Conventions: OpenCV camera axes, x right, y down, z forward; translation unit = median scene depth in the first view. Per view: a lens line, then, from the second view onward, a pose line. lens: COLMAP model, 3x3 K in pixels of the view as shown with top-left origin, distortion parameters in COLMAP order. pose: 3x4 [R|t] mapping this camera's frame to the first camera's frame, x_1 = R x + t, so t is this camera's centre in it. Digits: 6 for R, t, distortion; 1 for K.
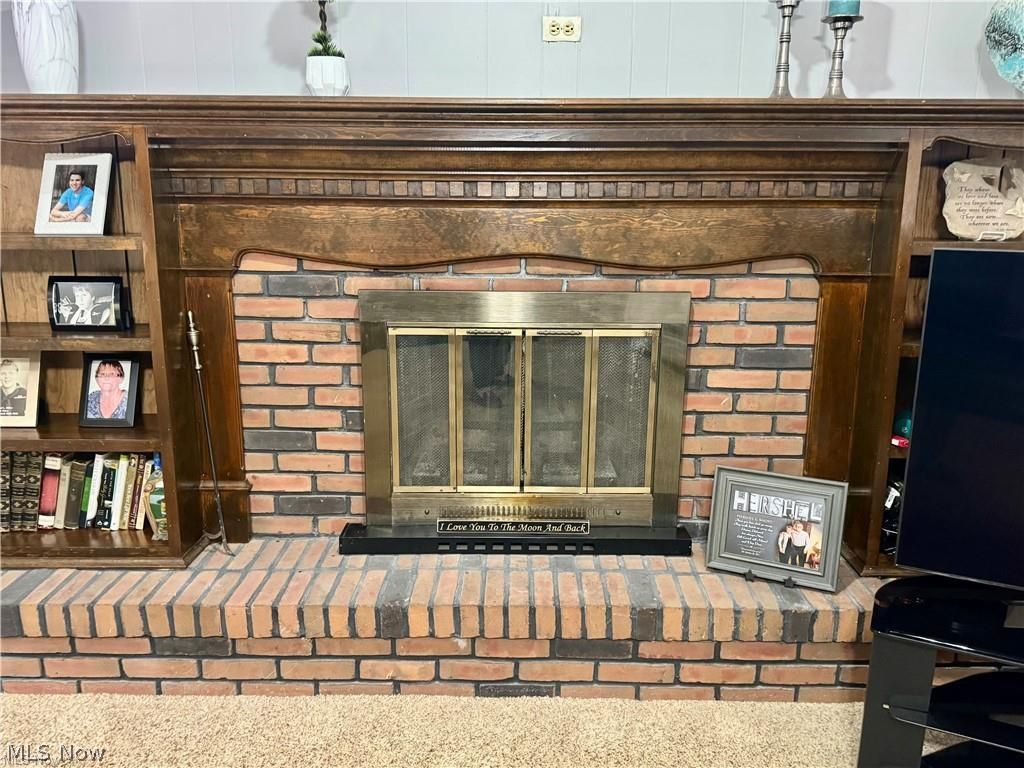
lens RADIAL K [[812.4, 0, 519.1], [0, 812.4, 391.7], [0, 0, 1]] dist [0.048107, -0.028534]
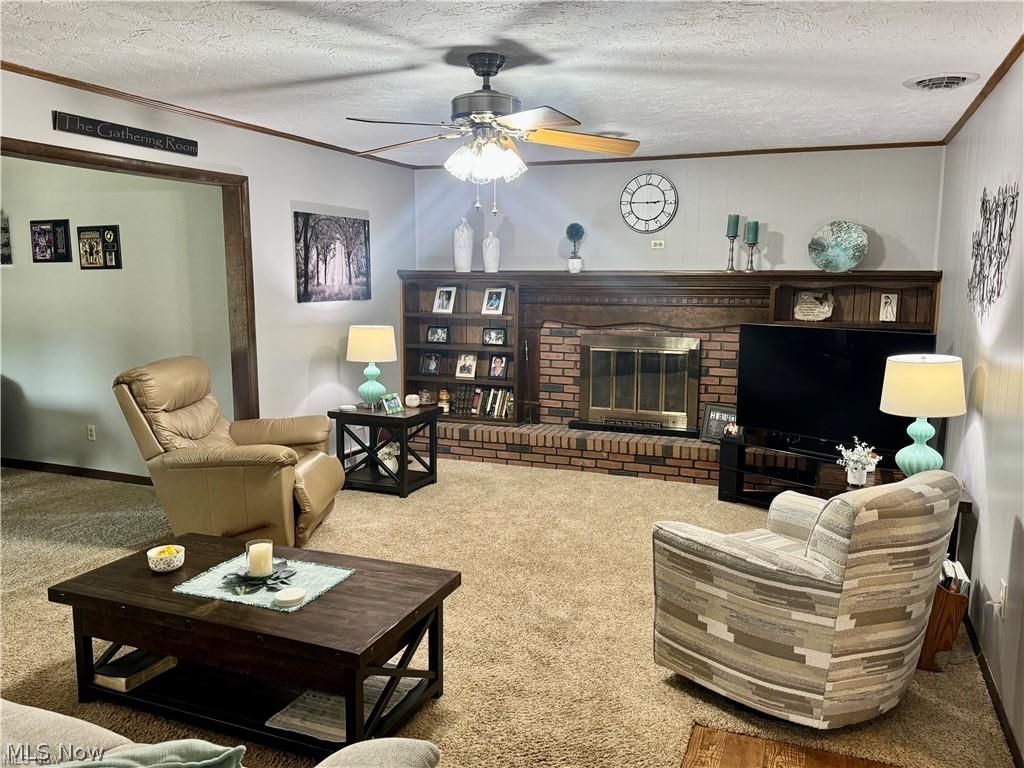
lens RADIAL K [[812.4, 0, 507.7], [0, 812.4, 388.1], [0, 0, 1]] dist [0.048107, -0.028534]
pose [[0.930396, 0.047897, -0.363414, 0.608405], [-0.082202, 0.993438, -0.079518, 0.310532], [0.357221, 0.103856, 0.928228, -1.720536]]
